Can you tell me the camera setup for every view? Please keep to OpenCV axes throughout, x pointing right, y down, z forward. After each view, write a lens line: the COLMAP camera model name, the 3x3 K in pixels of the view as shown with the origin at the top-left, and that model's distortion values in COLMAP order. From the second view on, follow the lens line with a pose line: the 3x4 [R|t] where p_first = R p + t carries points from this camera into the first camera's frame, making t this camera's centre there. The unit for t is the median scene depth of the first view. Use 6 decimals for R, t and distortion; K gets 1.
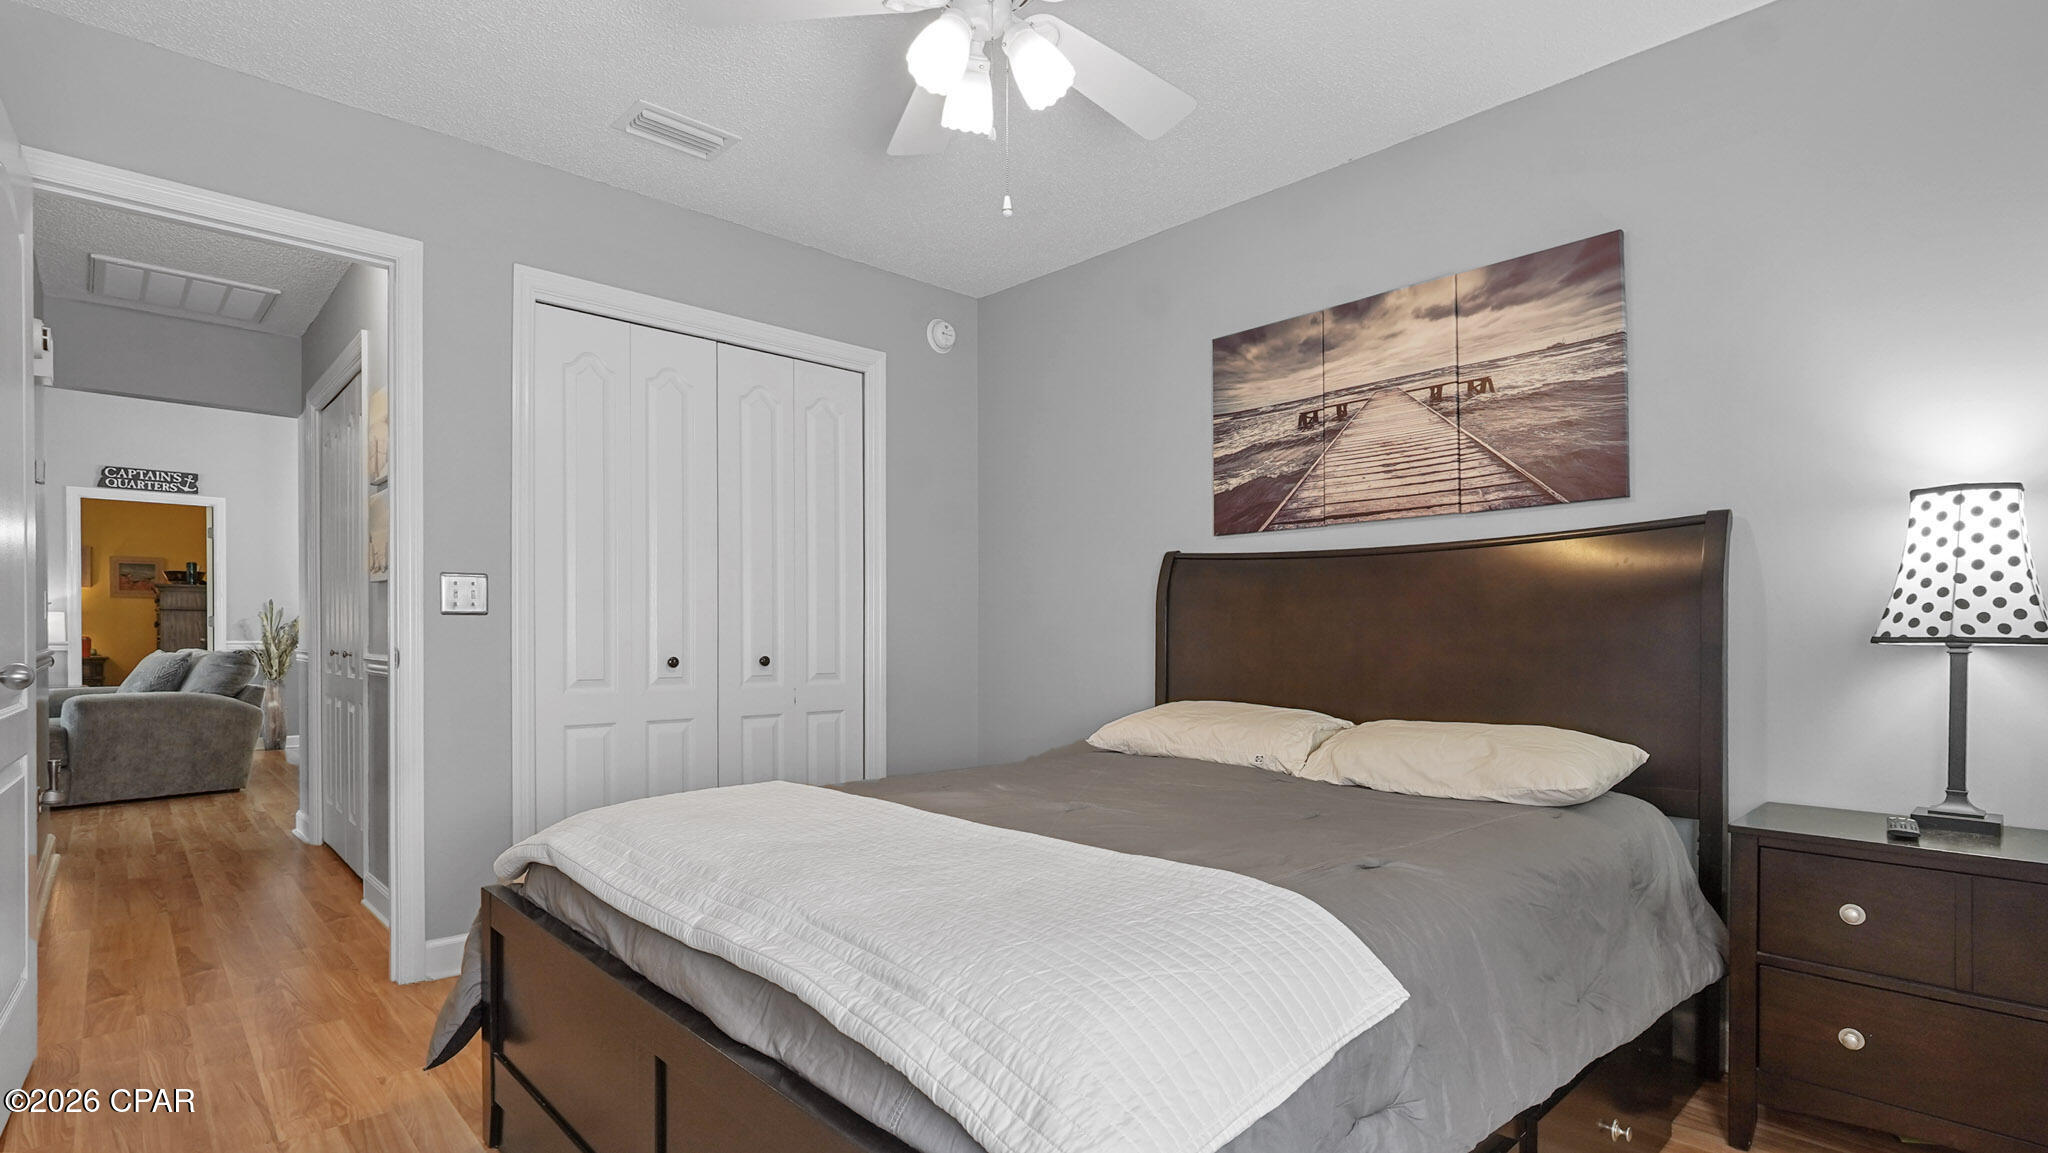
lens RADIAL K [[979.5, 0, 1026.3], [0, 979.5, 649.1], [0, 0, 1]] dist [-0.001201, -0.000140]
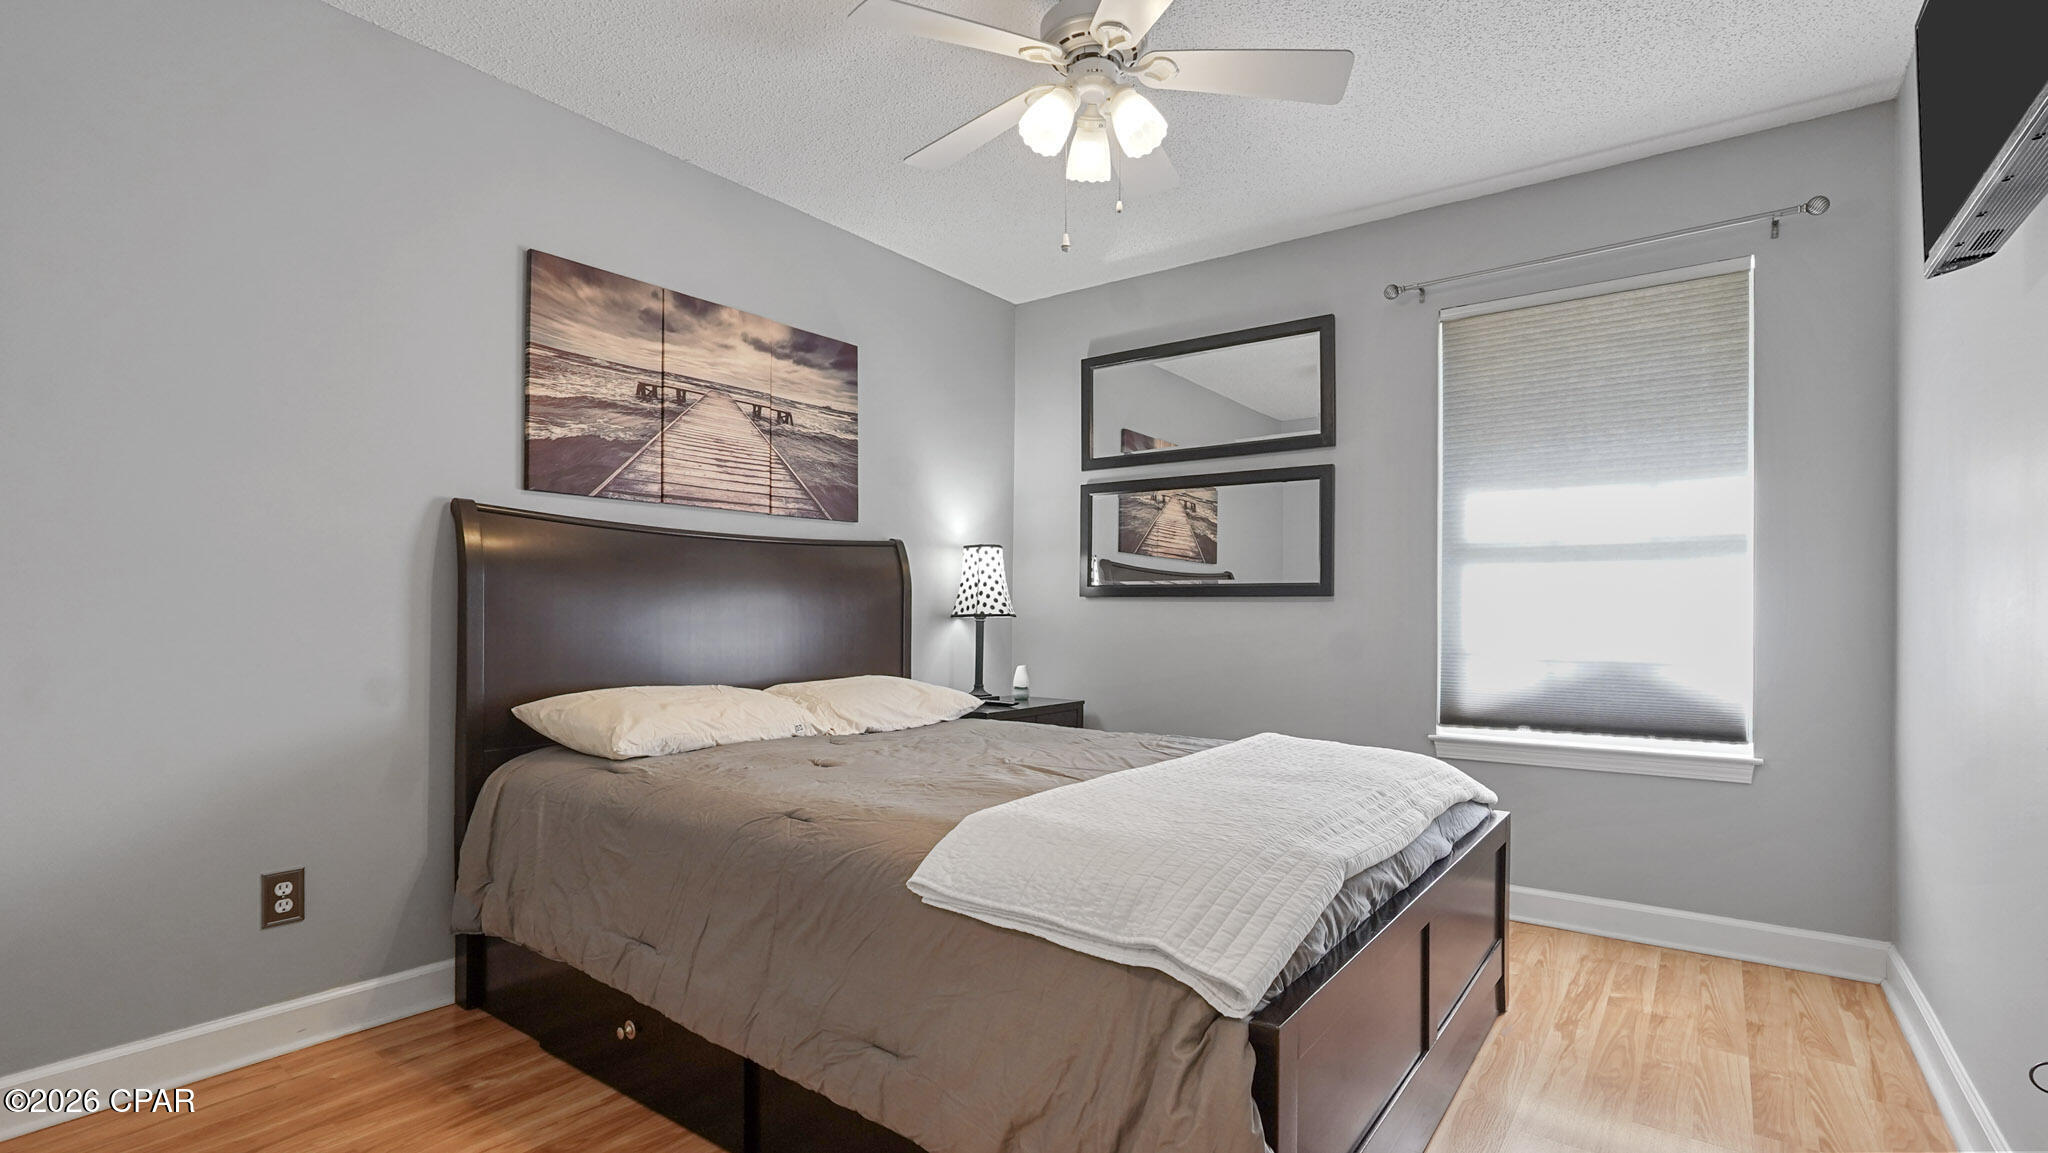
lens RADIAL K [[957.3, 0, 1029.1], [0, 957.3, 620.6], [0, 0, 1]] dist [-0.000137, 0.000541]
pose [[-0.174573, -0.014588, 0.984536, -0.771650], [0.004776, 0.999866, 0.015662, -0.020024], [-0.984633, 0.007436, -0.174480, 0.844784]]
